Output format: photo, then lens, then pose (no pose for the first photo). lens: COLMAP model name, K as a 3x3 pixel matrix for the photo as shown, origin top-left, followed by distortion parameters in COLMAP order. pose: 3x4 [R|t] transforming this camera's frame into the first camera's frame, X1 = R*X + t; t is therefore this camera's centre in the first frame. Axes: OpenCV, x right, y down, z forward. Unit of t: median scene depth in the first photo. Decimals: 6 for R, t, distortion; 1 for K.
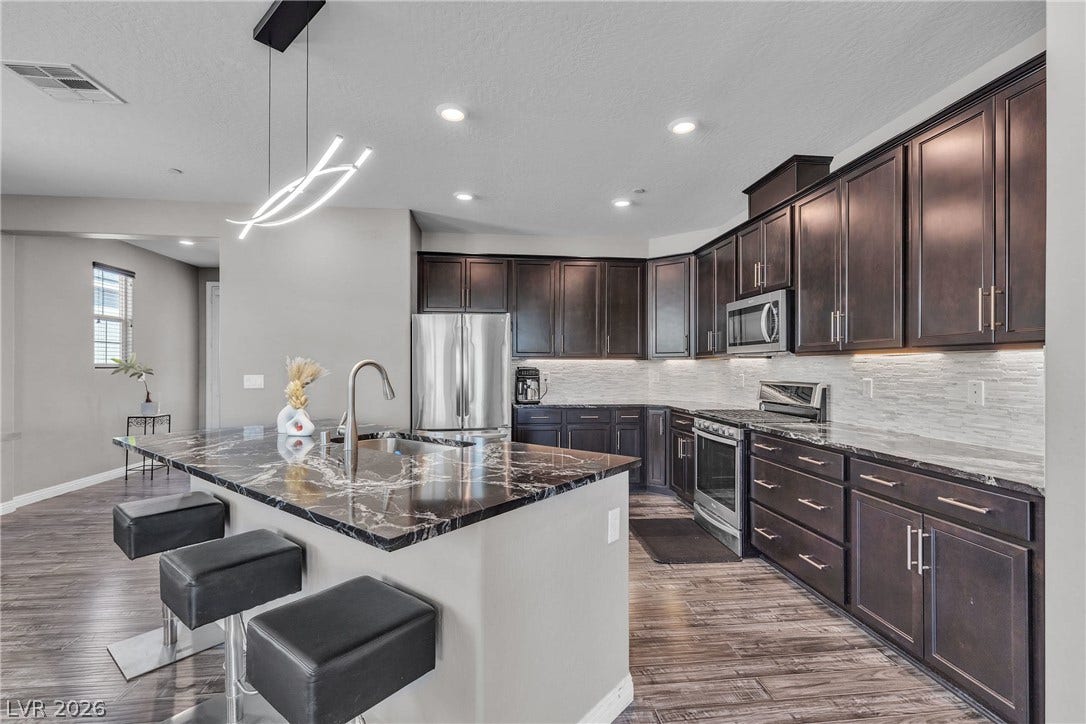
lens RADIAL K [[490.3, 0, 546.9], [0, 490.3, 366.7], [0, 0, 1]] dist [0.003725, -0.000600]
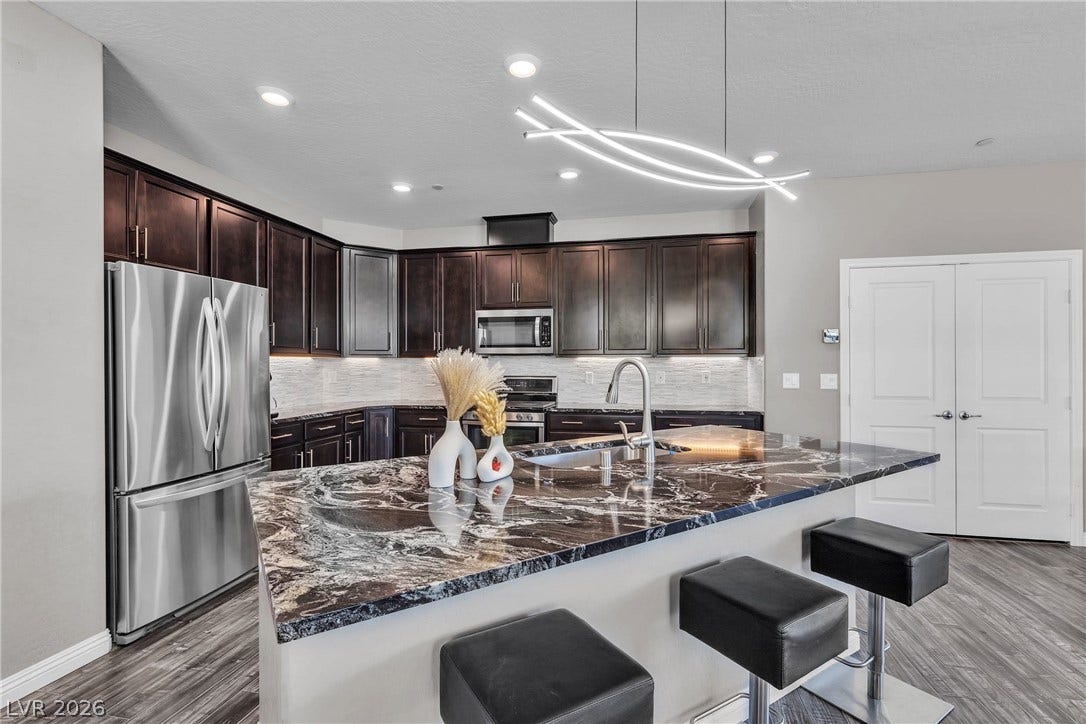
lens RADIAL K [[490.3, 0, 543.9], [0, 490.3, 365.5], [0, 0, 1]] dist [0.003725, -0.000600]
pose [[0.320667, -0.002170, 0.947189, -0.637712], [0.002470, 0.999996, 0.001455, -0.000058], [-0.947189, 0.001873, 0.320671, 0.450735]]
